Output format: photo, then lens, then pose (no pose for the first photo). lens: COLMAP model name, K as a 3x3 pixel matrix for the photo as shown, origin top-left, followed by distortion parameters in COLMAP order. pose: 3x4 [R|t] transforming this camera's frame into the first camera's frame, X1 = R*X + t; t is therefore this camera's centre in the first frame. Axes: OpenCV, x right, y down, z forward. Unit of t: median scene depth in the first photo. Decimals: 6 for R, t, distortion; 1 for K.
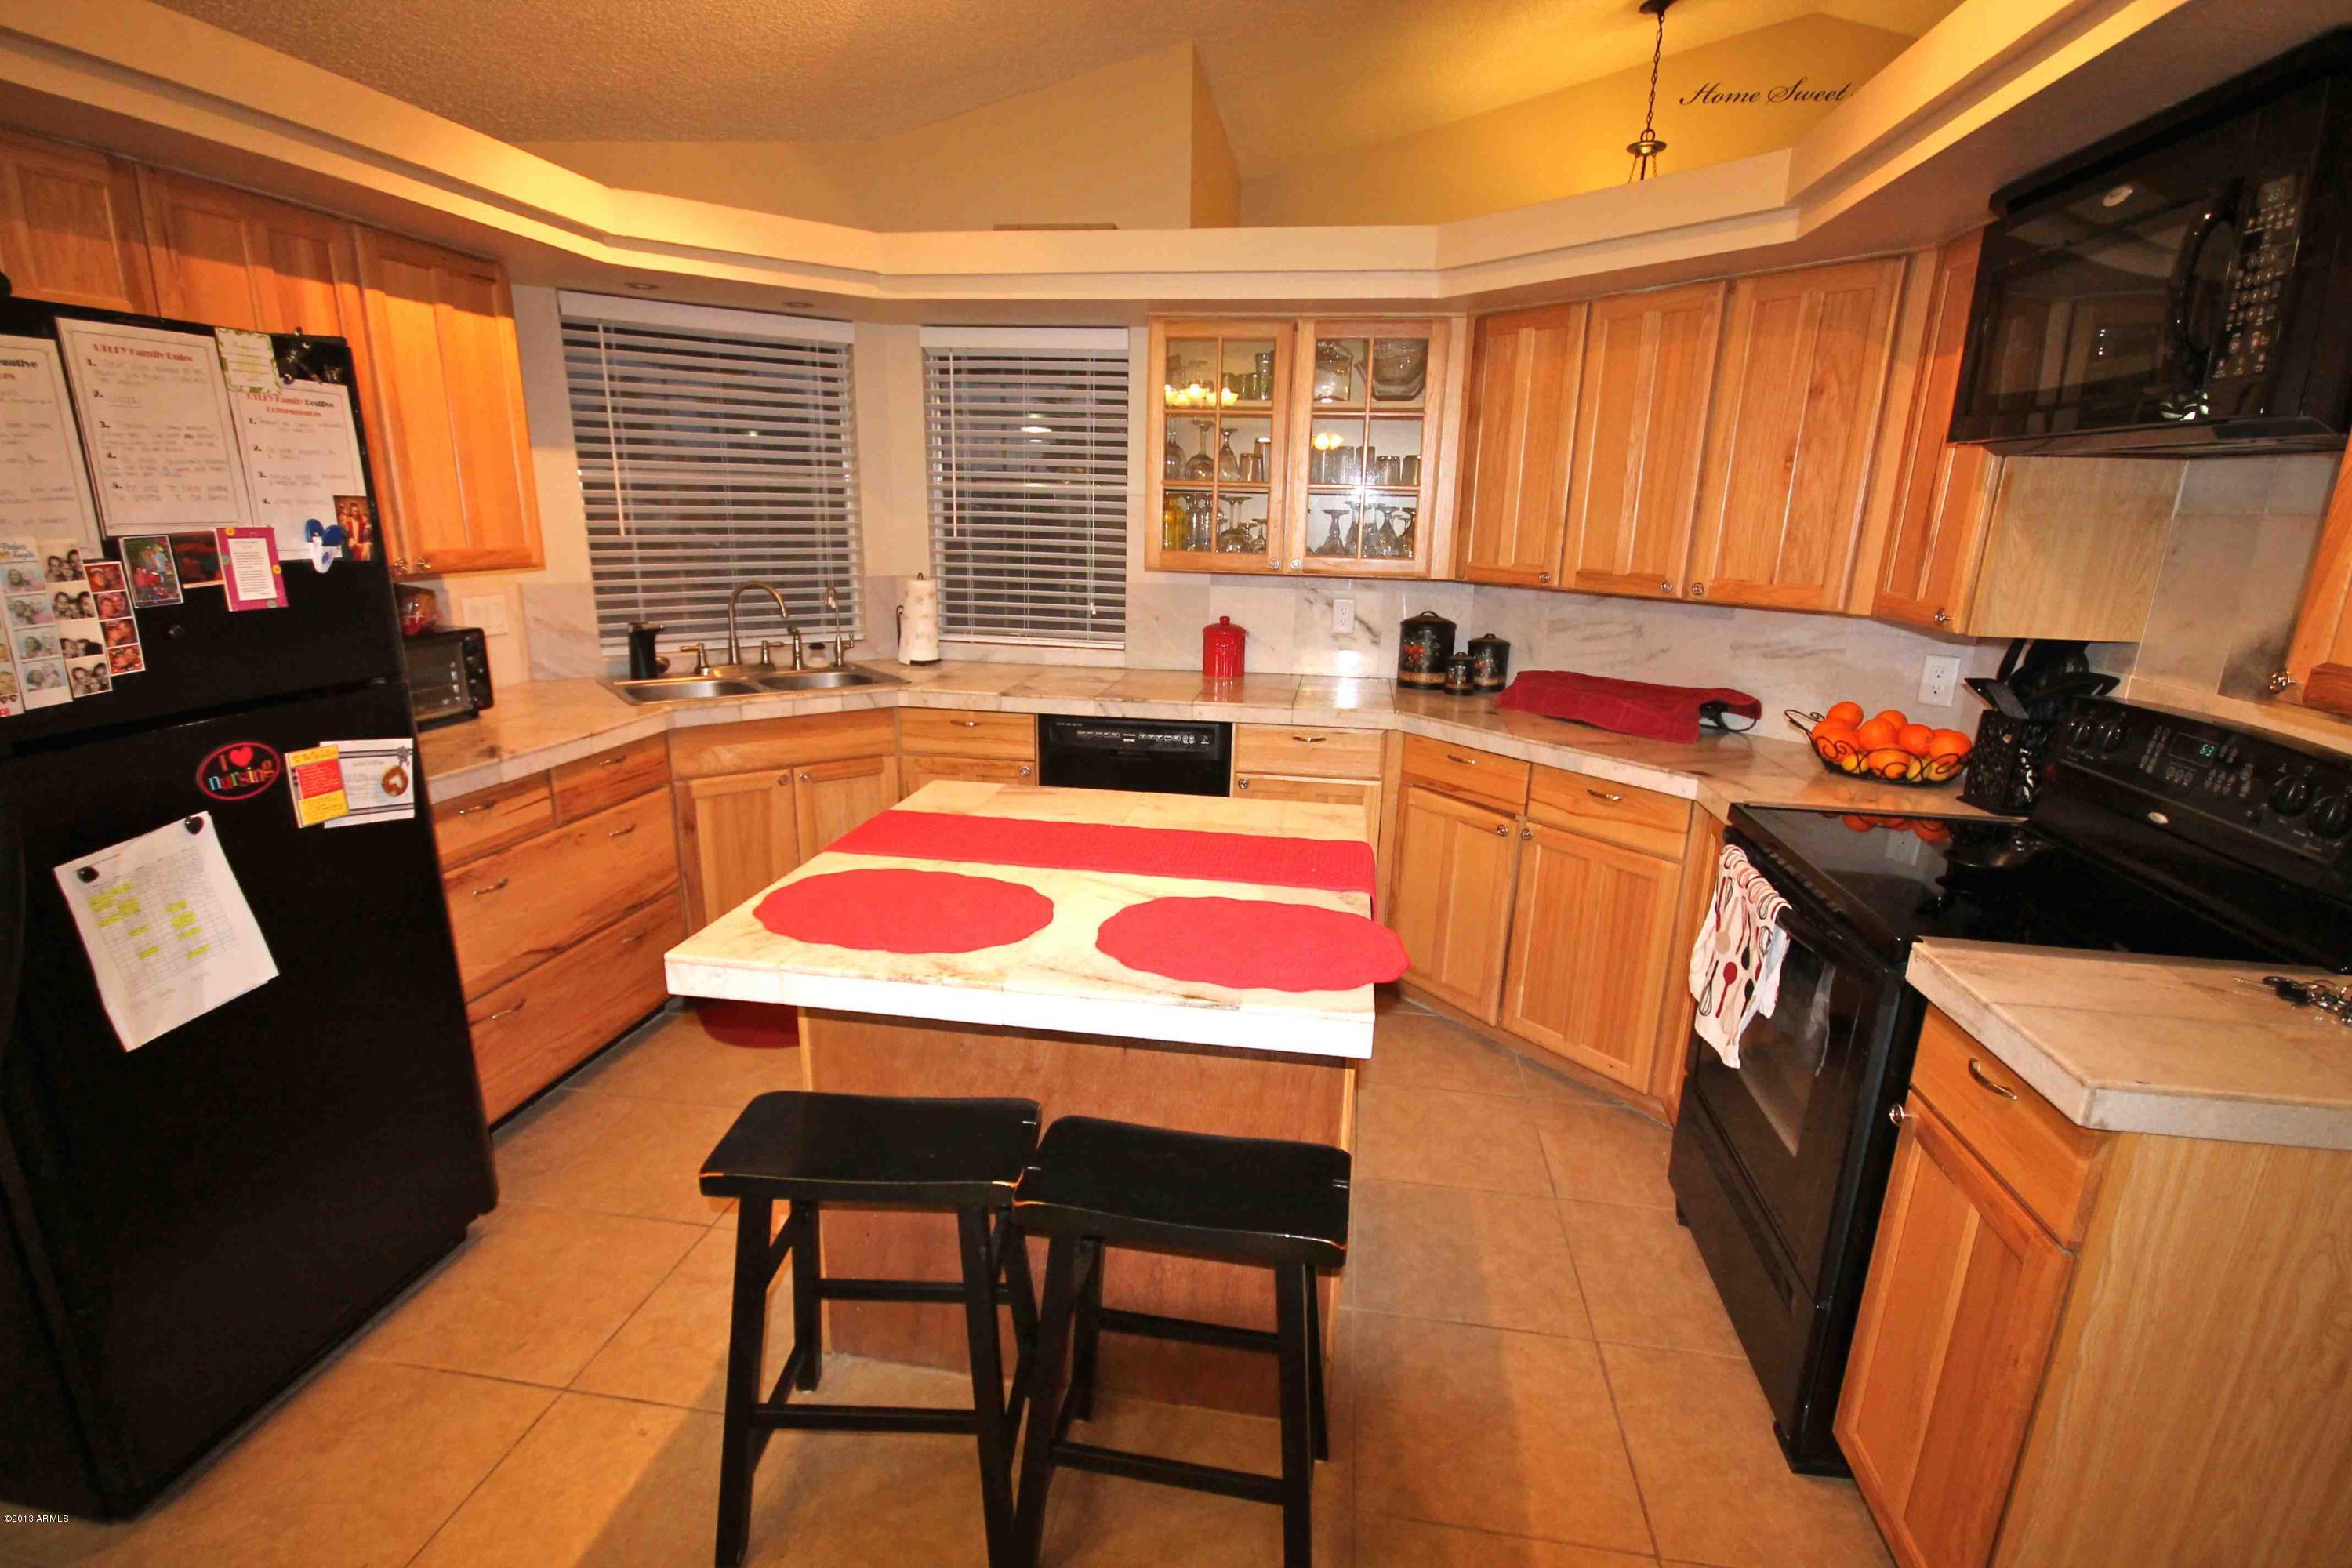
lens RADIAL K [[1082.4, 0, 1181.1], [0, 1082.4, 786.5], [0, 0, 1]] dist [-0.002012, -0.000604]
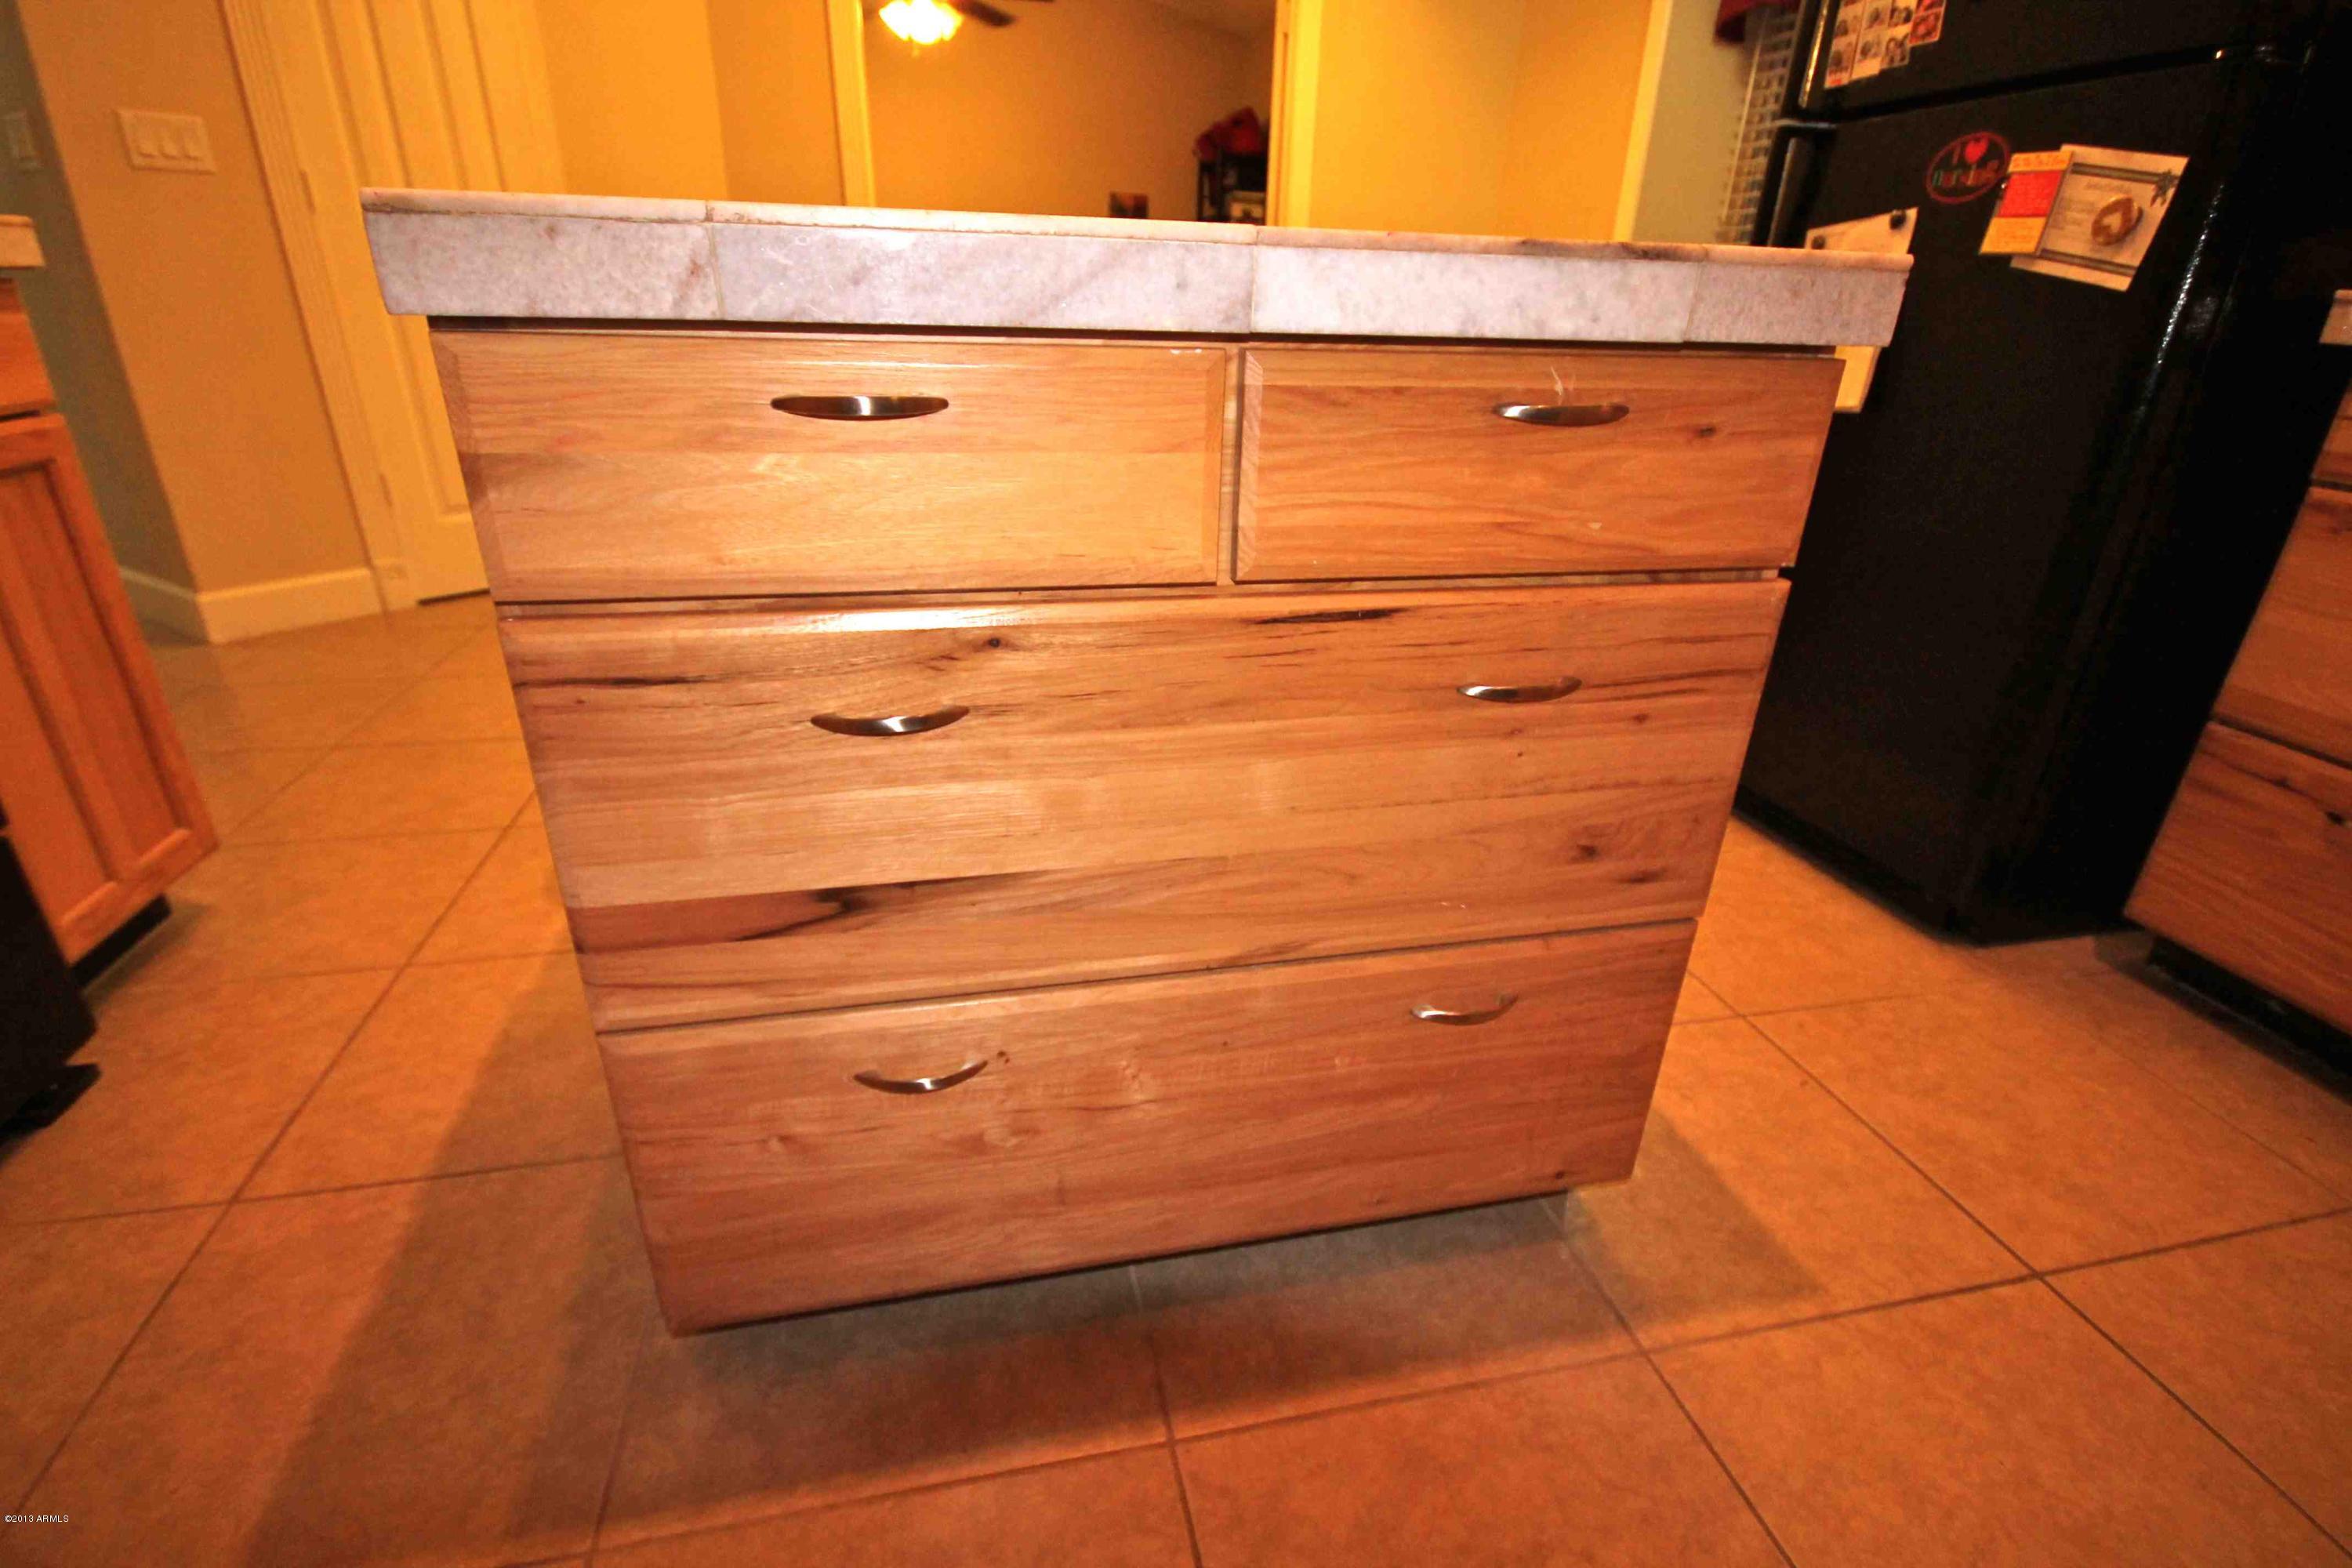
lens RADIAL K [[1082.4, 0, 1172.4], [0, 1082.4, 780.3], [0, 0, 1]] dist [-0.002012, -0.000604]
pose [[-0.928526, 0.105183, -0.356056, 0.137247], [-0.141899, 0.785678, 0.602142, -0.062533], [0.343080, 0.609629, -0.714597, 1.724930]]
